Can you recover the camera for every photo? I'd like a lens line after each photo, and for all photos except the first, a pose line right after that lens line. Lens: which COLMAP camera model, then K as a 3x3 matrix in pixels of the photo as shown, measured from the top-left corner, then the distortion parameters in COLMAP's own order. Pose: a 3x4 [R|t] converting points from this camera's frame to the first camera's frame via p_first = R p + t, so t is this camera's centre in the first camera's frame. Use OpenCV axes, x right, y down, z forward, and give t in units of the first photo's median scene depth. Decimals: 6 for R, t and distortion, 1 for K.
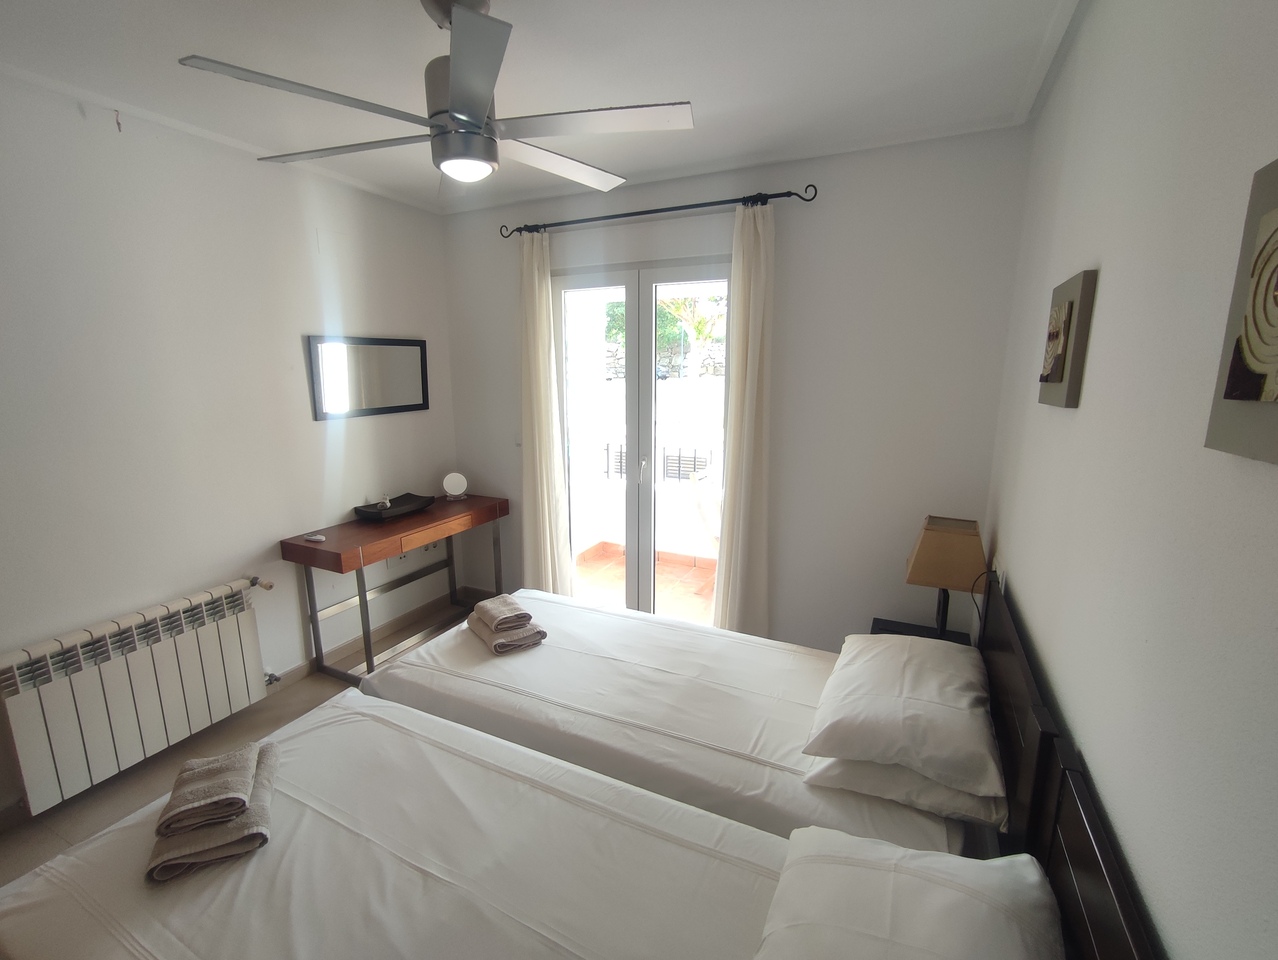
lens RADIAL K [[578.2, 0, 633.0], [0, 578.2, 480.8], [0, 0, 1]] dist [-0.054530, 0.043450]
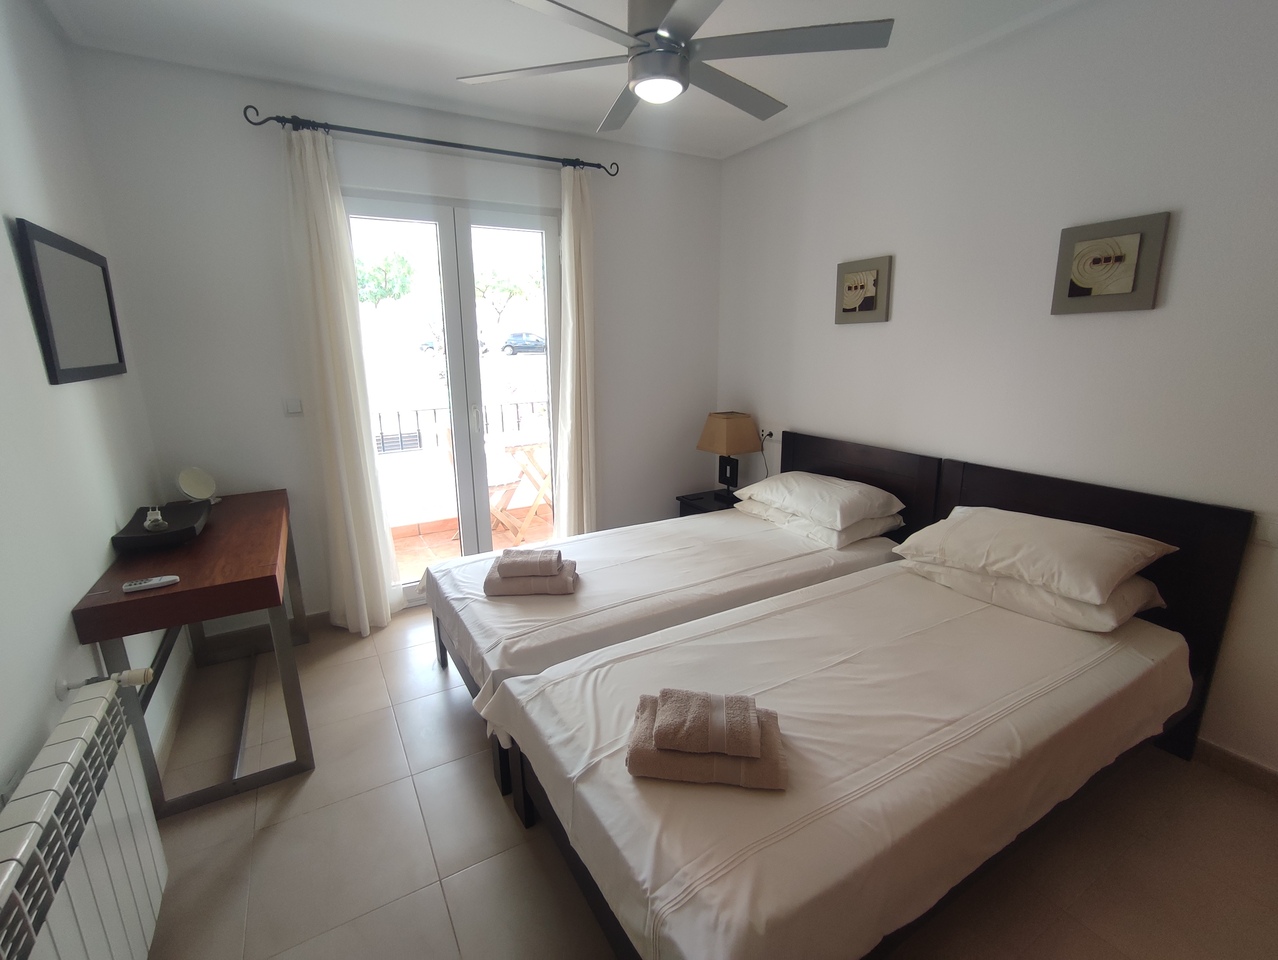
lens RADIAL K [[567.4, 0, 639.0], [0, 567.4, 480.0], [0, 0, 1]] dist [-0.008452, 0.000103]
pose [[0.562297, -0.200262, 0.802320, -0.779949], [0.170700, 0.977446, 0.124341, 0.011746], [-0.809125, 0.067040, 0.583800, 0.281881]]
